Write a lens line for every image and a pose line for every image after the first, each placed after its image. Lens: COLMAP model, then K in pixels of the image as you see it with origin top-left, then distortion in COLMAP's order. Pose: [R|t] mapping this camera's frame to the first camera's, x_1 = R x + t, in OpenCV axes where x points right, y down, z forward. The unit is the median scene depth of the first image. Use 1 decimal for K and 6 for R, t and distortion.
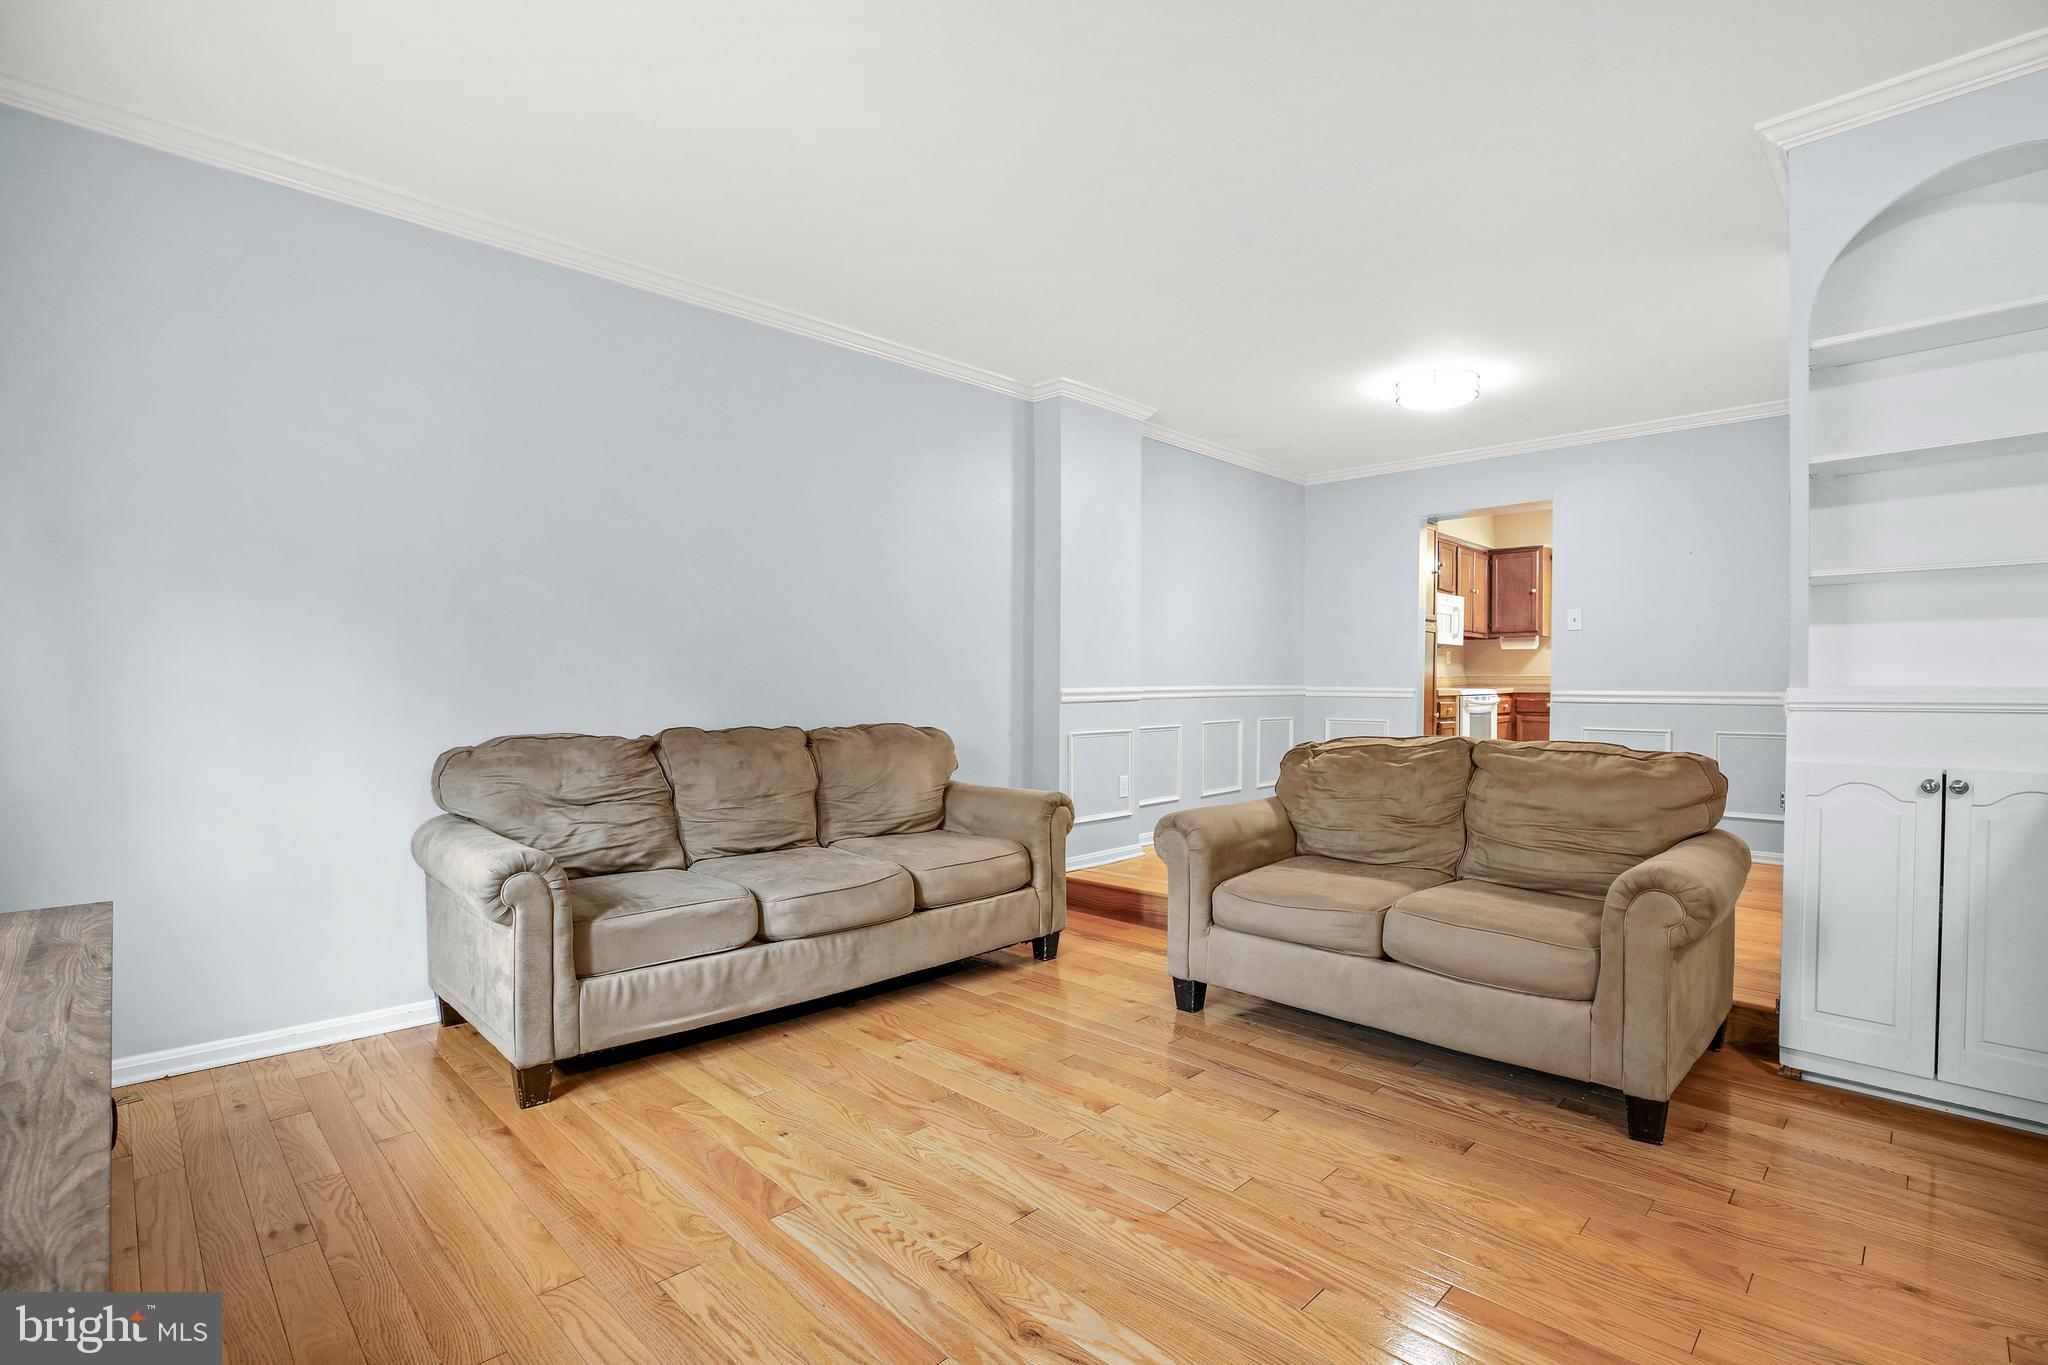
lens RADIAL K [[941.0, 0, 1031.1], [0, 941.0, 691.4], [0, 0, 1]] dist [-0.031954, 0.006594]
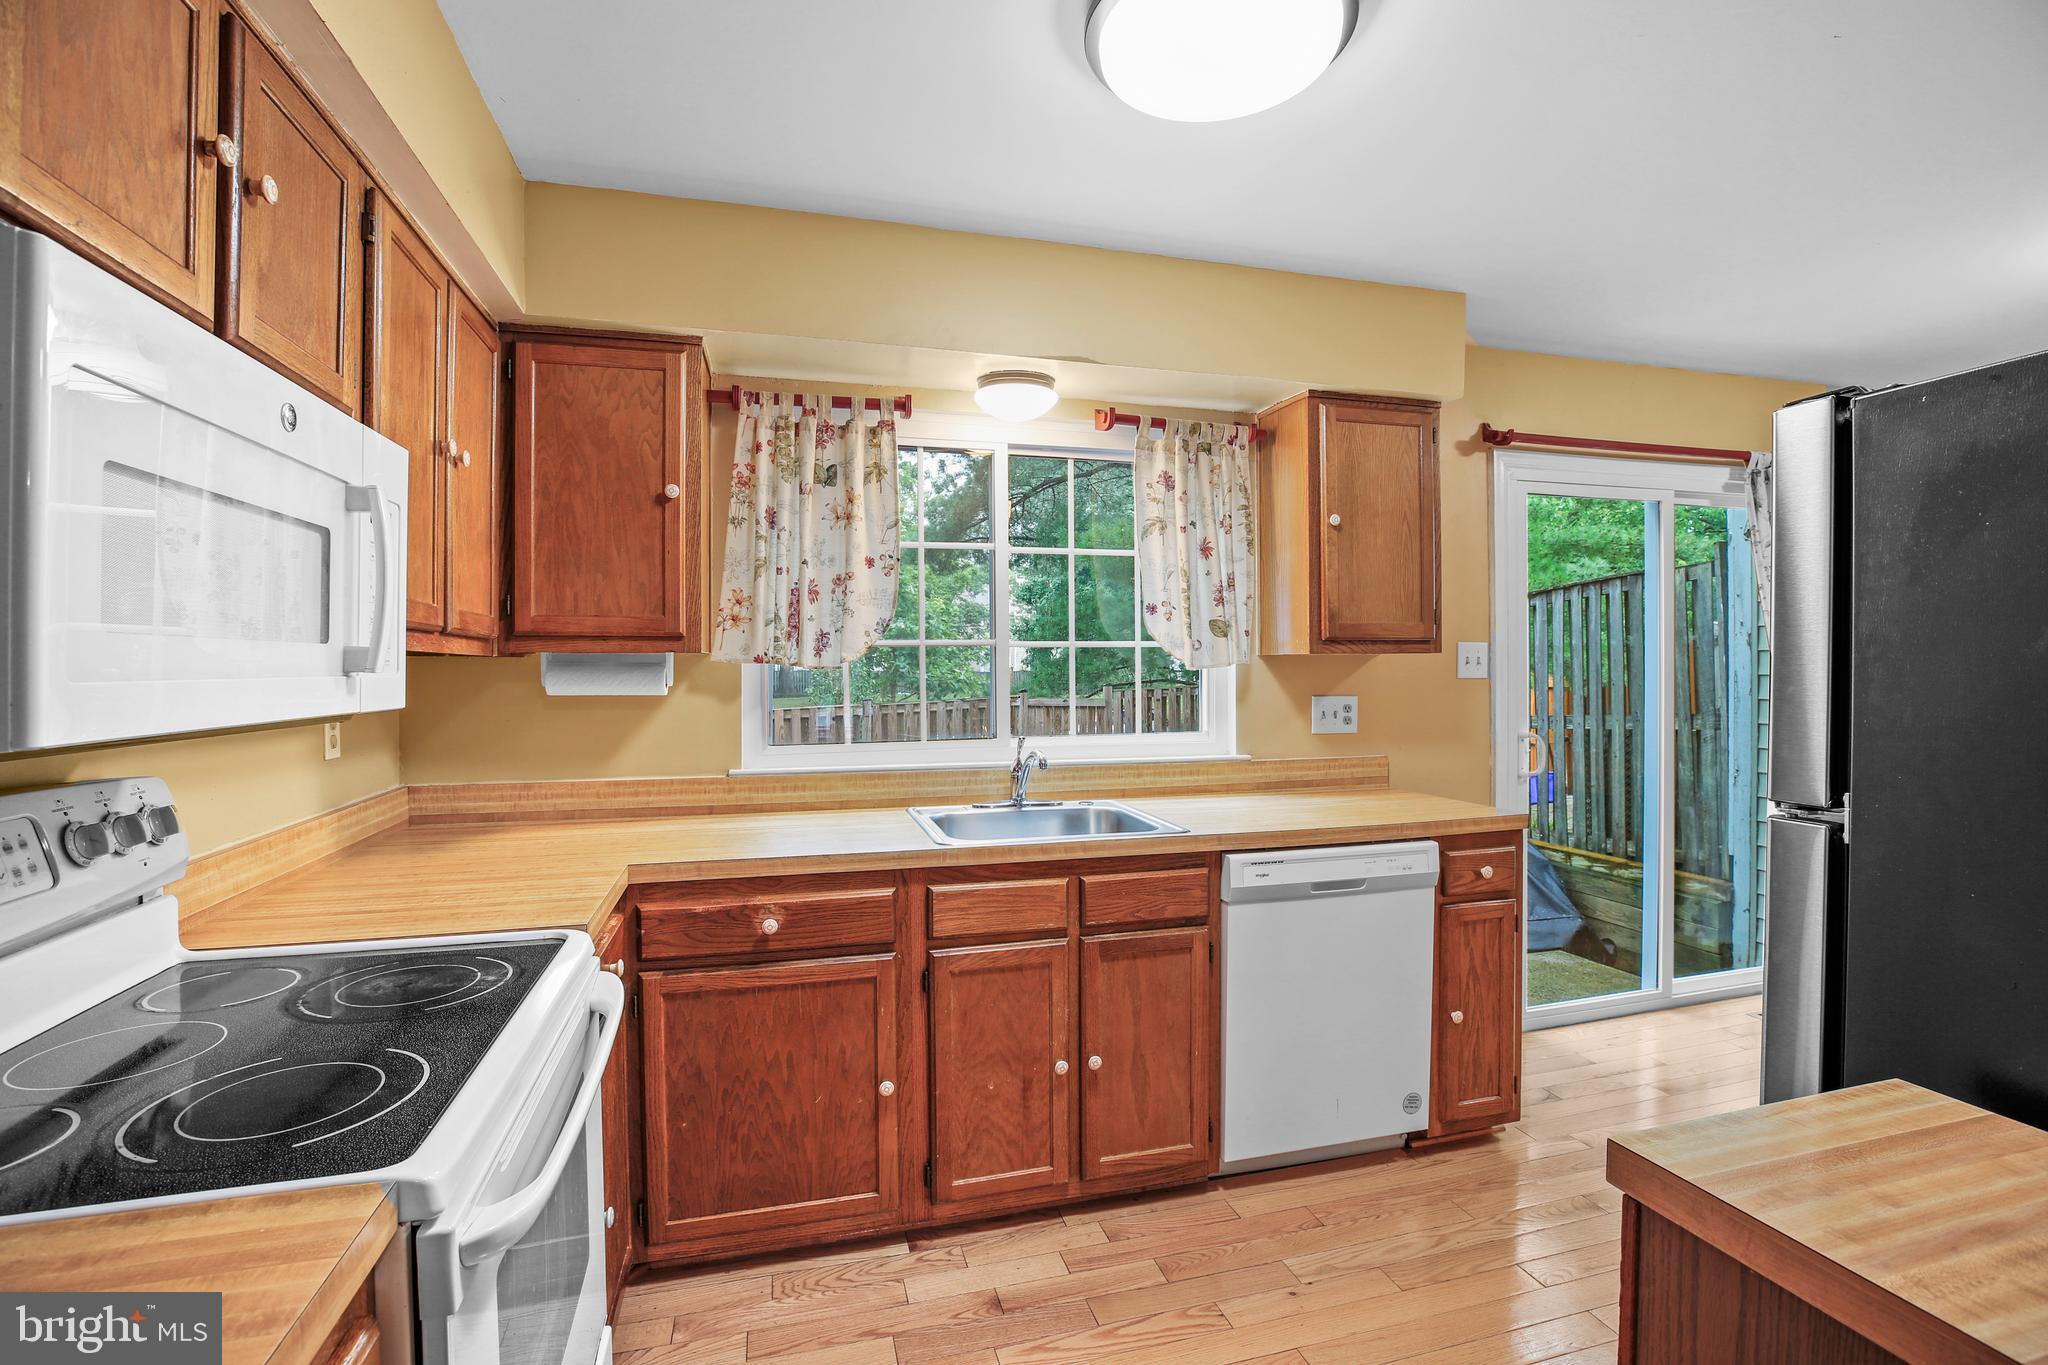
lens RADIAL K [[941.0, 0, 1029.3], [0, 941.0, 680.3], [0, 0, 1]] dist [-0.031954, 0.006594]
pose [[0.499450, -0.007151, 0.866313, 0.342881], [0.003253, 0.999974, 0.006379, -0.052140], [-0.866336, -0.000368, 0.499461, 0.753176]]
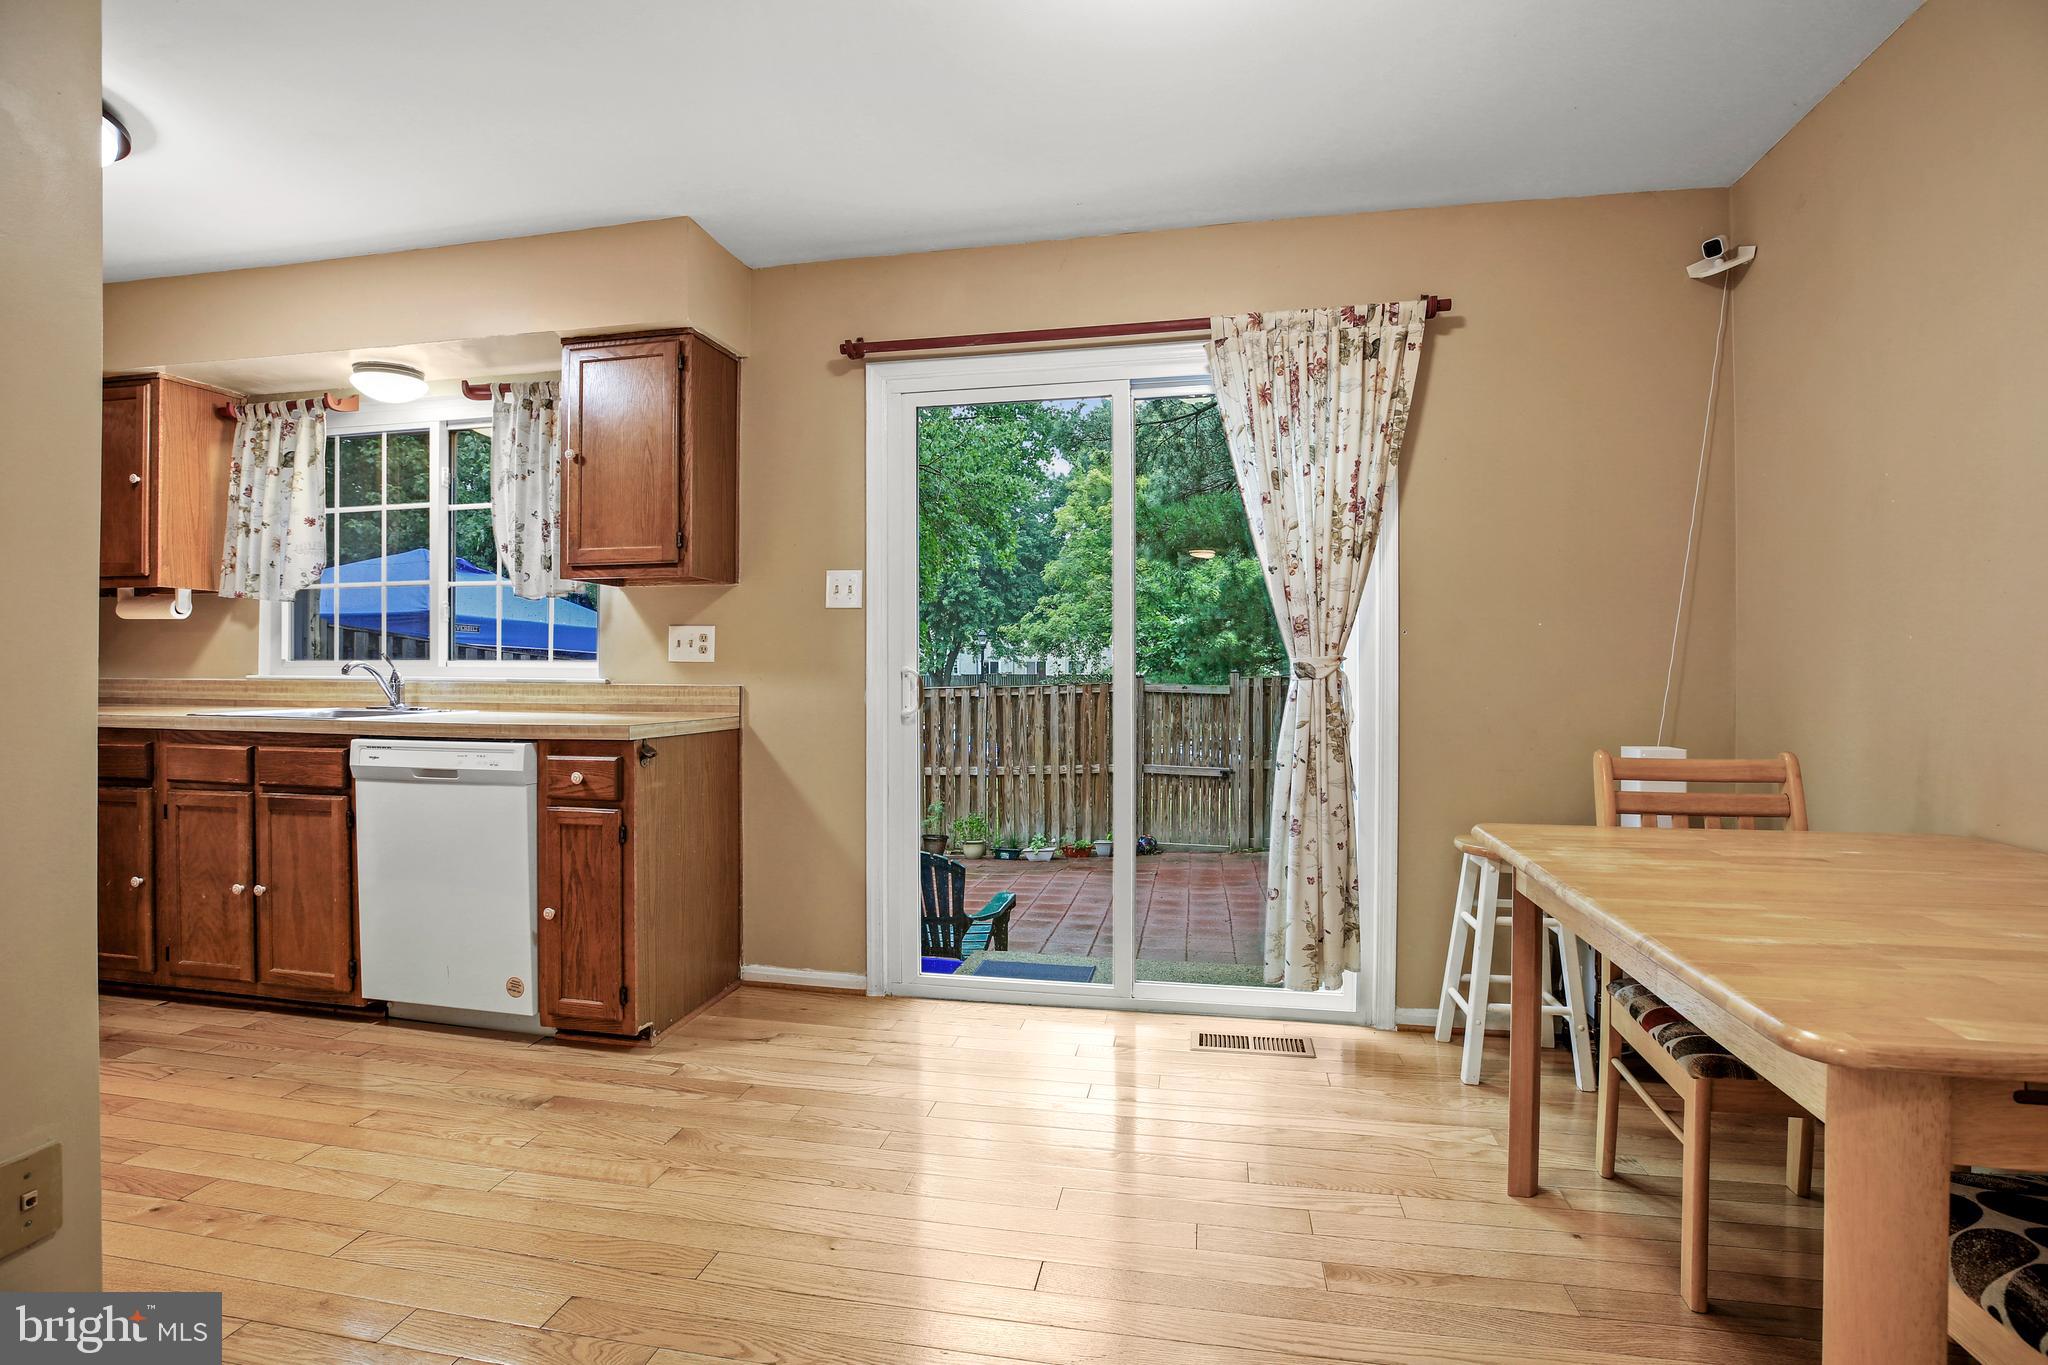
lens RADIAL K [[941.0, 0, 1016.8], [0, 941.0, 680.8], [0, 0, 1]] dist [-0.031954, 0.006594]
pose [[0.840888, 0.009130, 0.541132, 0.622753], [-0.010492, 0.999945, -0.000568, -0.022414], [-0.541107, -0.005200, 0.840937, 0.444926]]
